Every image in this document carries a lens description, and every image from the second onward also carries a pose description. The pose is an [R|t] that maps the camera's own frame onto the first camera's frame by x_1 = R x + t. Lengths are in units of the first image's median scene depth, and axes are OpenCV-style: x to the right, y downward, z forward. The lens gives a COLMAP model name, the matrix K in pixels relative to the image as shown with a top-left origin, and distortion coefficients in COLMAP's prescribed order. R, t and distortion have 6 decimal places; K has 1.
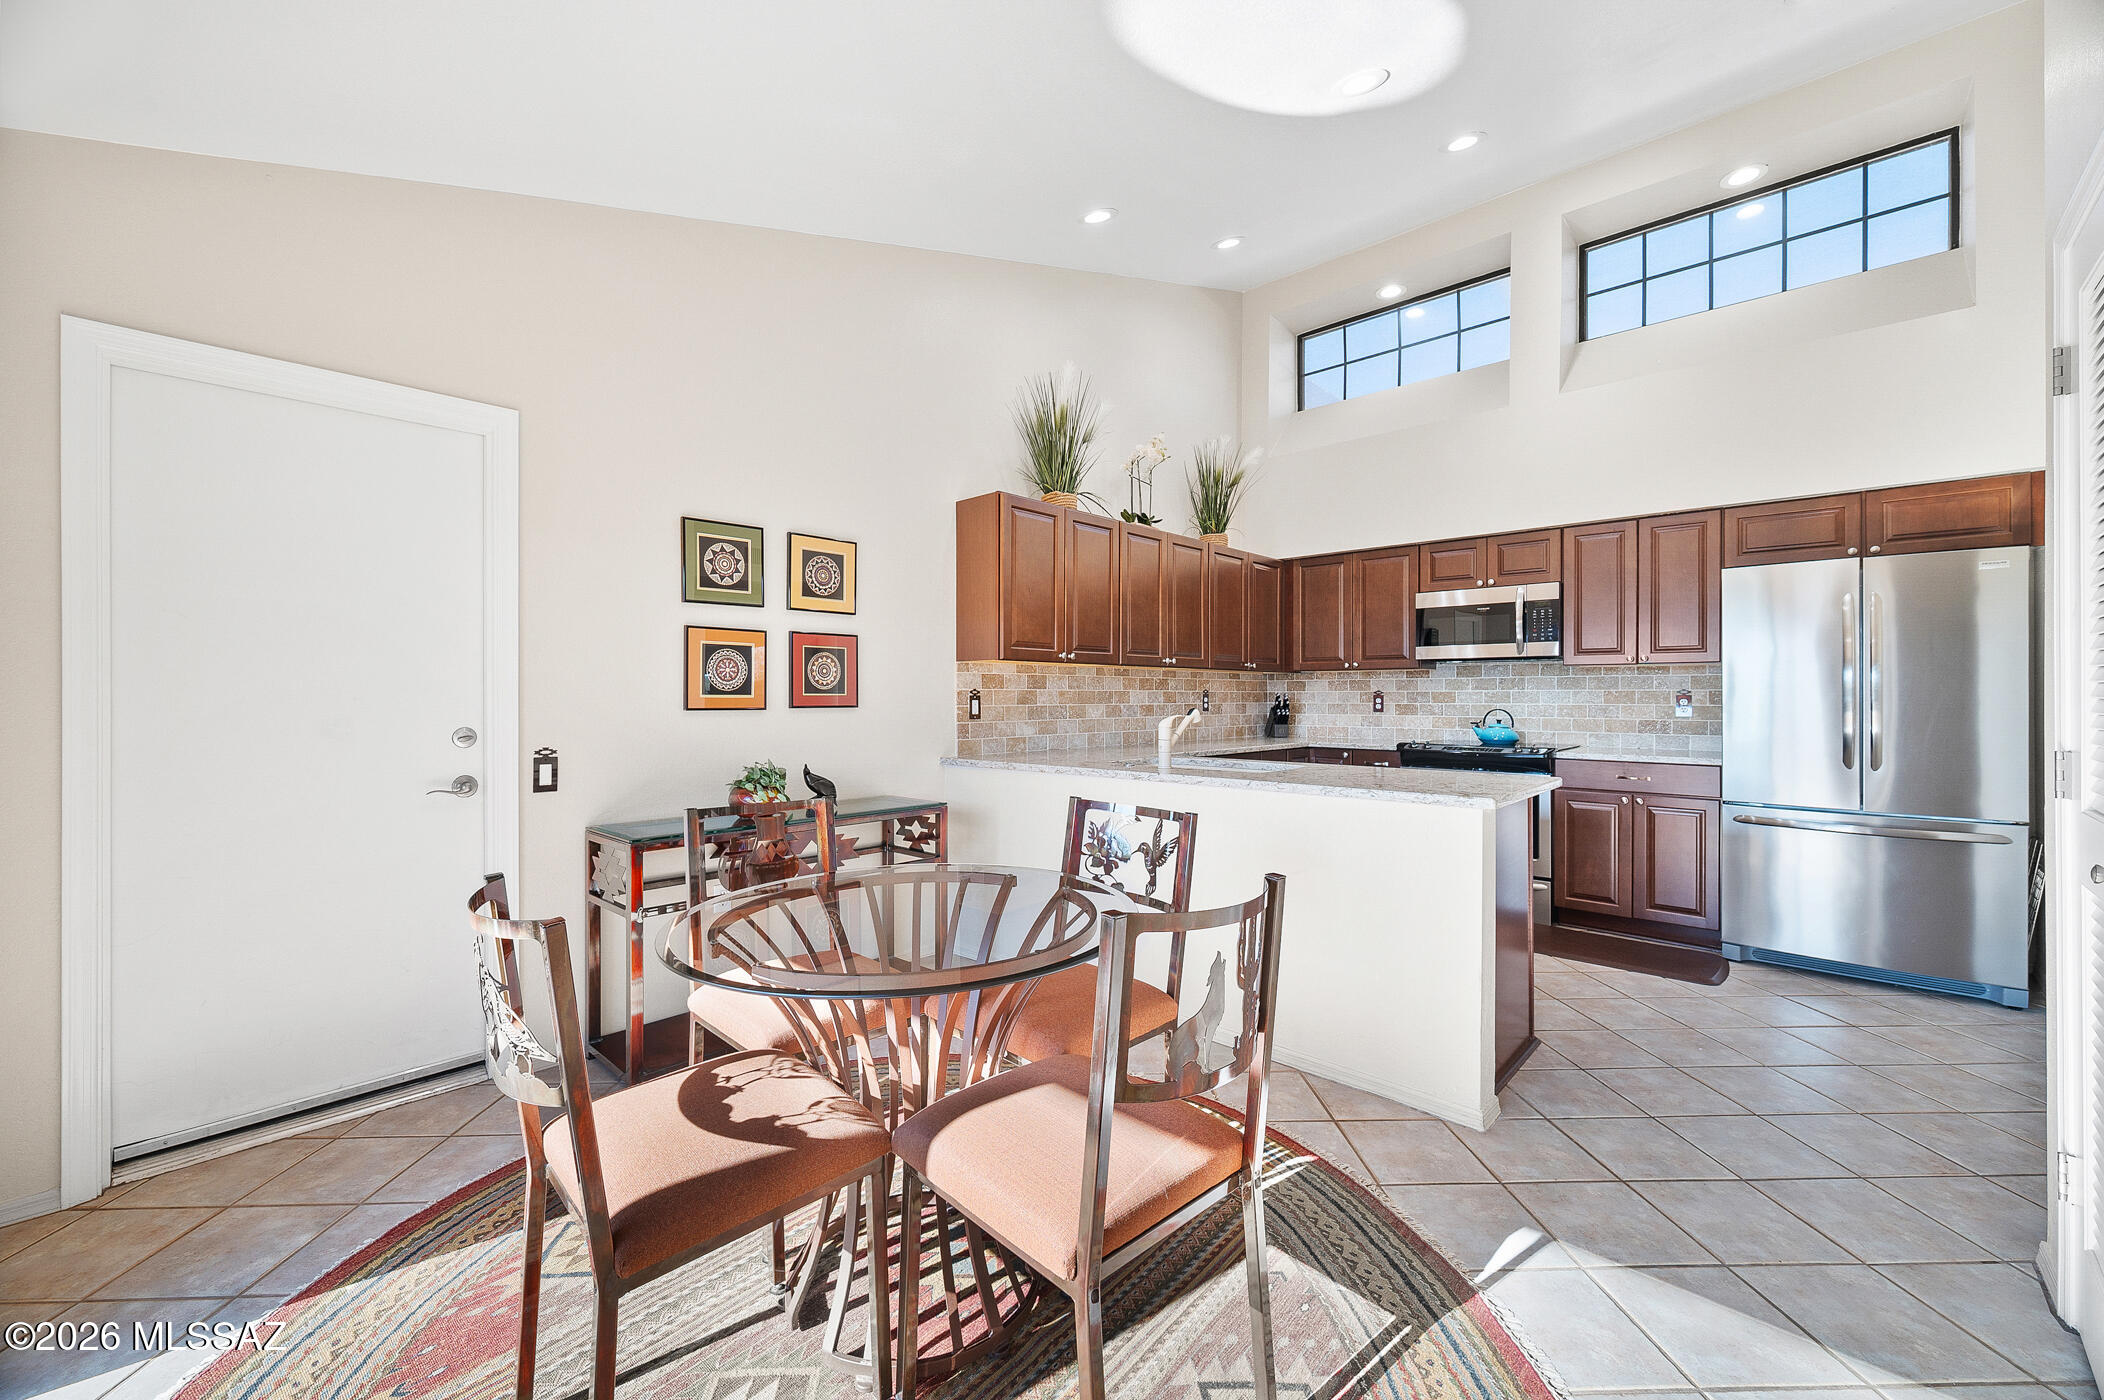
lens RADIAL K [[875.3, 0, 1006.2], [0, 875.3, 696.8], [0, 0, 1]] dist [-0.002790, 0.000014]
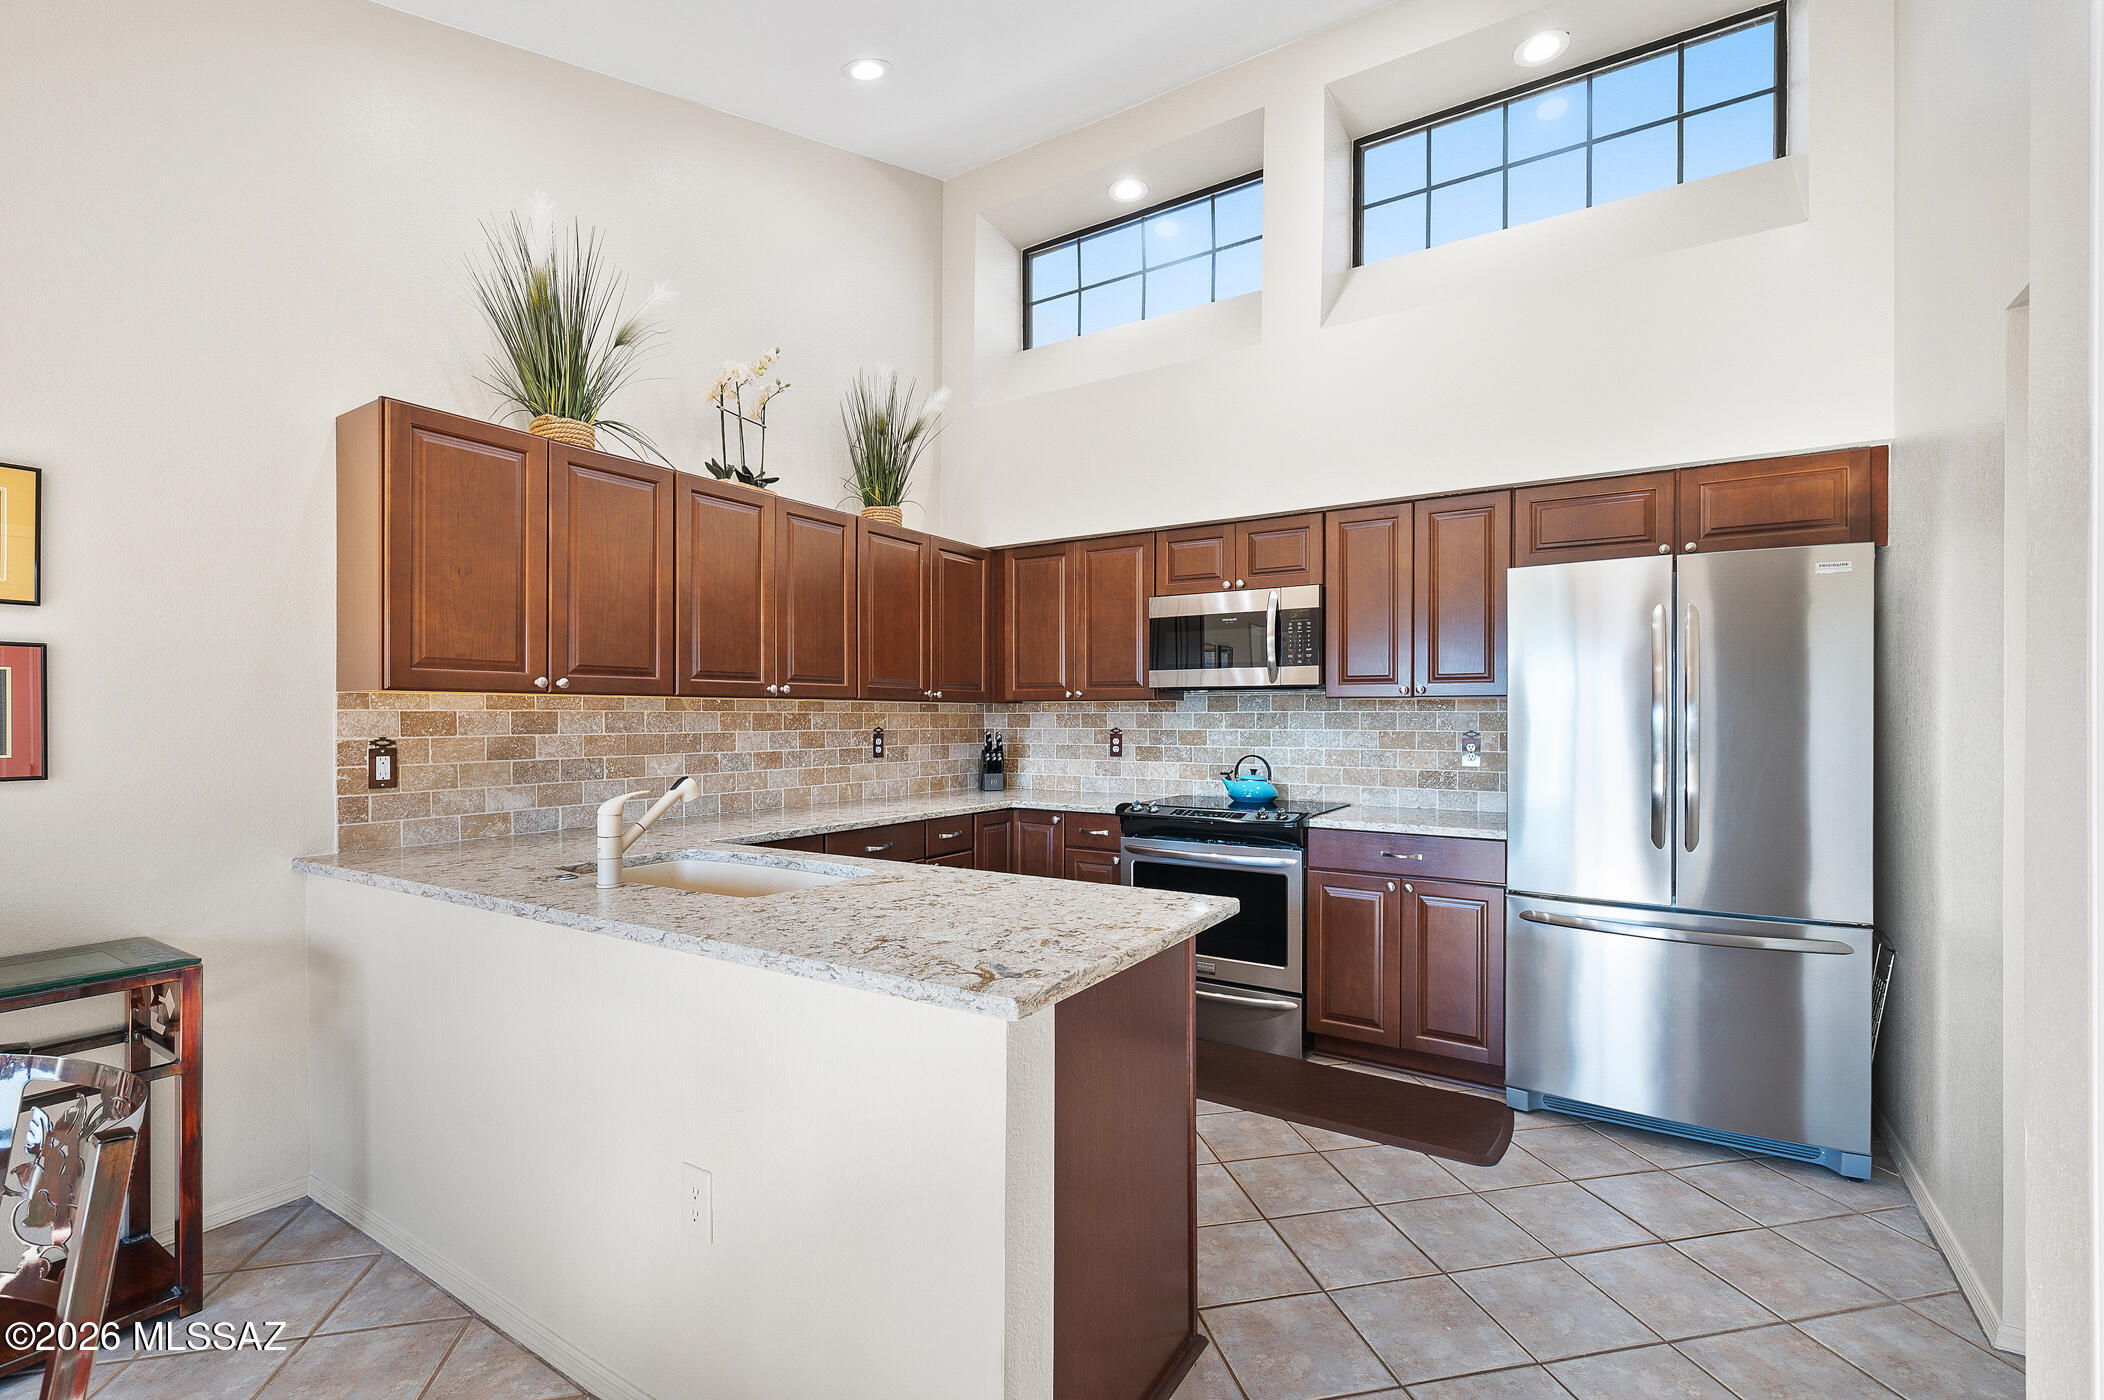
lens RADIAL K [[948.6, 0, 1036.5], [0, 948.6, 720.4], [0, 0, 1]] dist [-0.001486, -0.002346]
pose [[0.983552, -0.000875, 0.180621, 0.265927], [-0.000065, 0.999986, 0.005199, -0.022212], [-0.180623, -0.005125, 0.983539, 0.269984]]
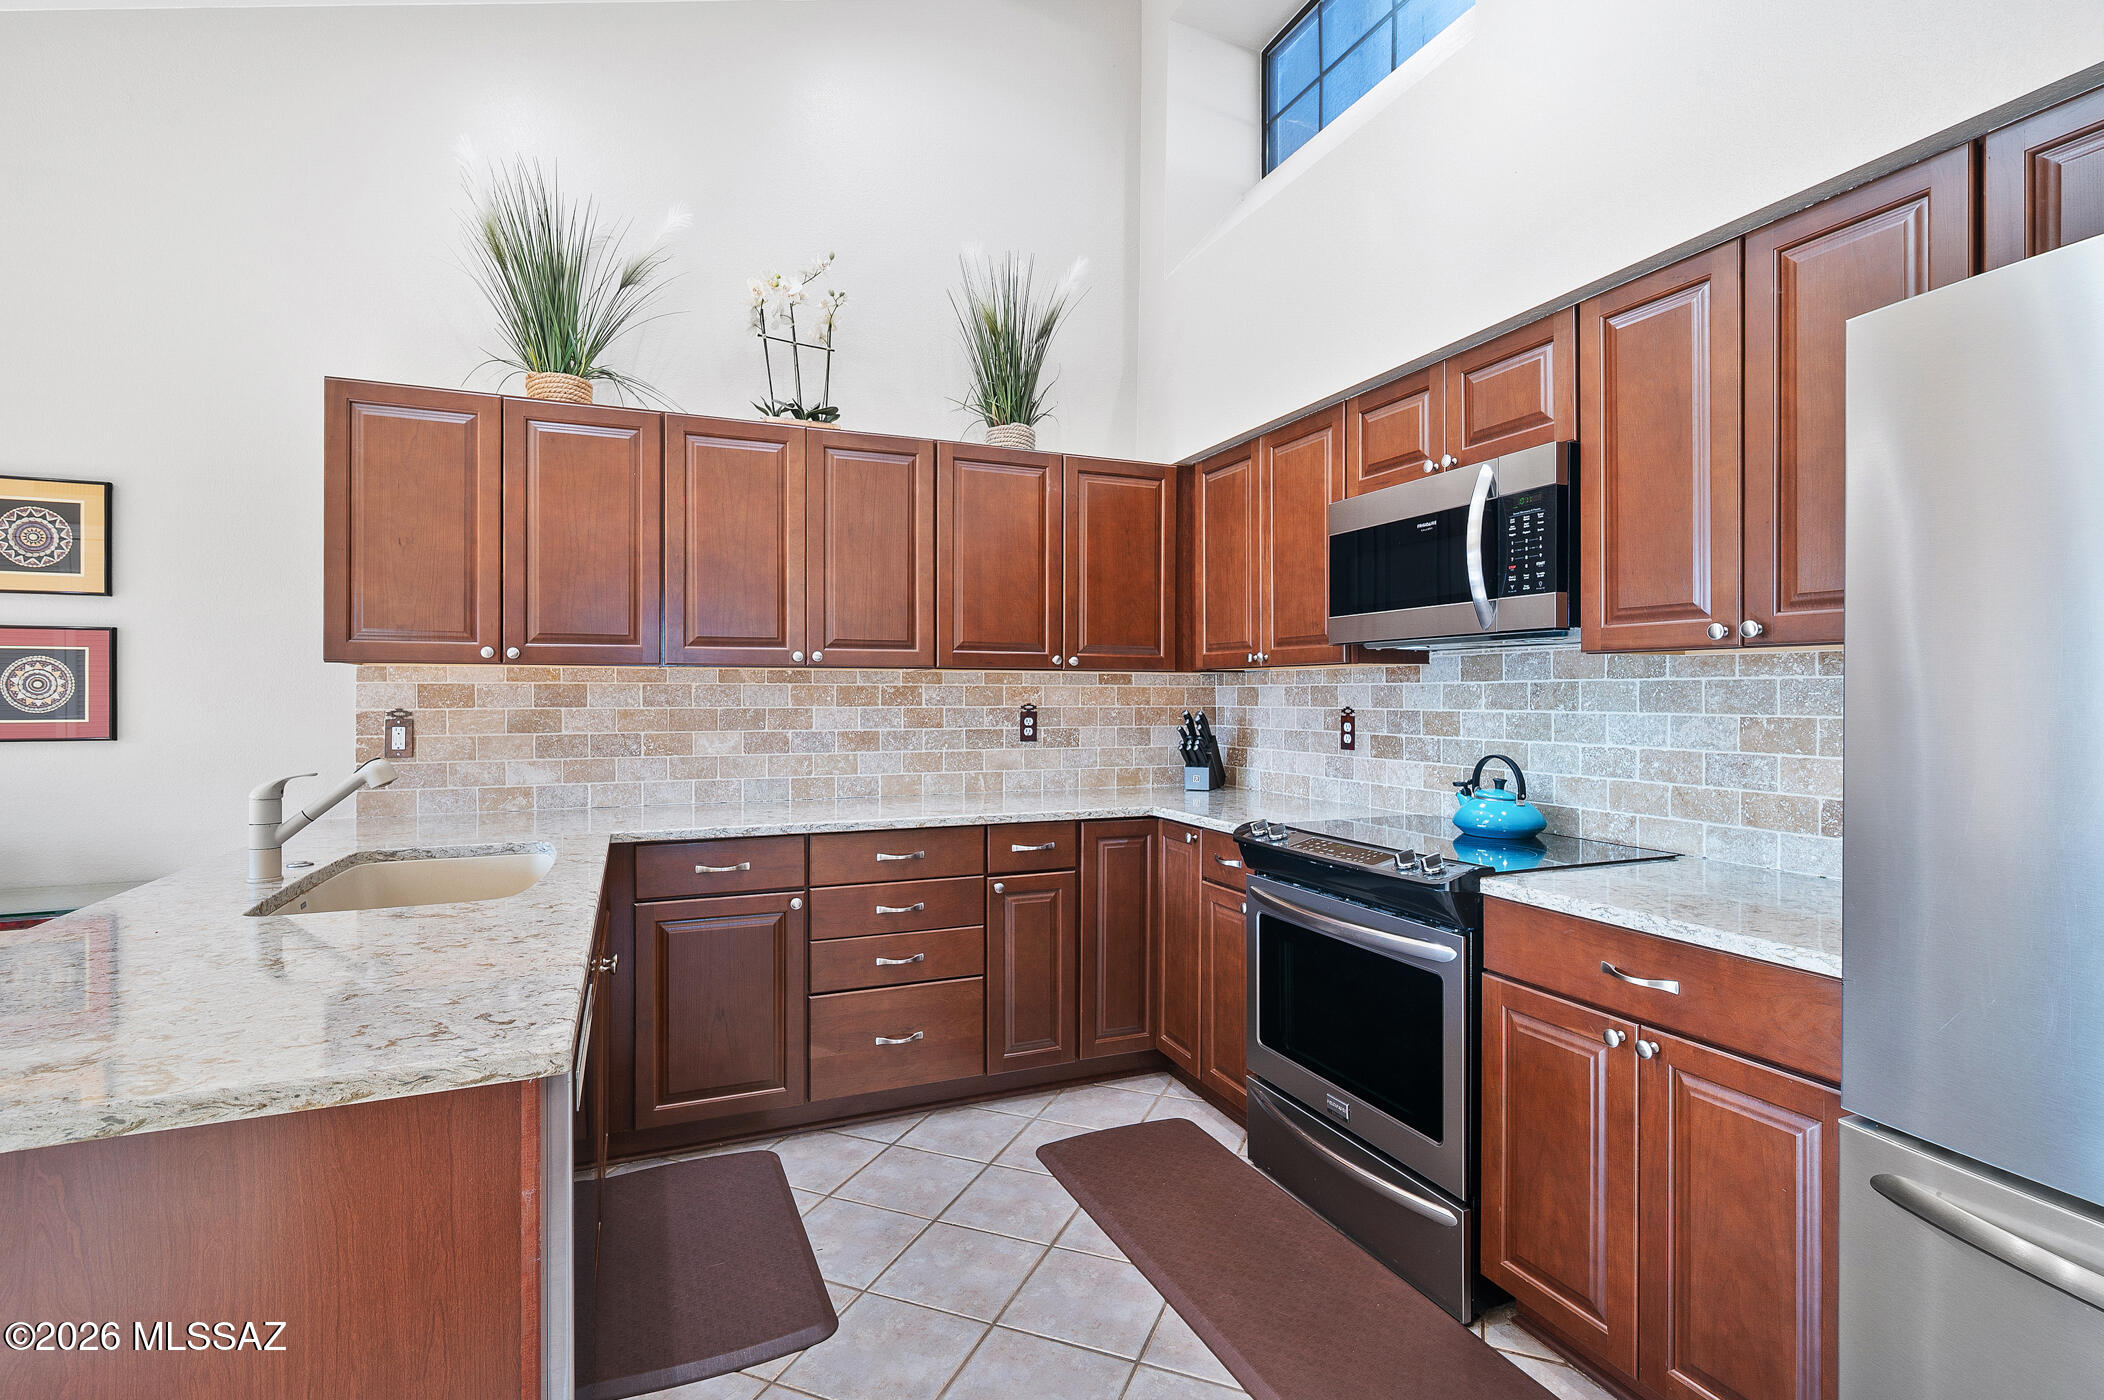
lens RADIAL K [[948.6, 0, 1083.4], [0, 948.6, 714.5], [0, 0, 1]] dist [-0.001486, -0.002346]
pose [[0.913987, 0.009396, -0.405636, 0.636171], [-0.000313, 0.999748, 0.022452, -0.018787], [0.405744, -0.020394, 0.913759, 0.546808]]
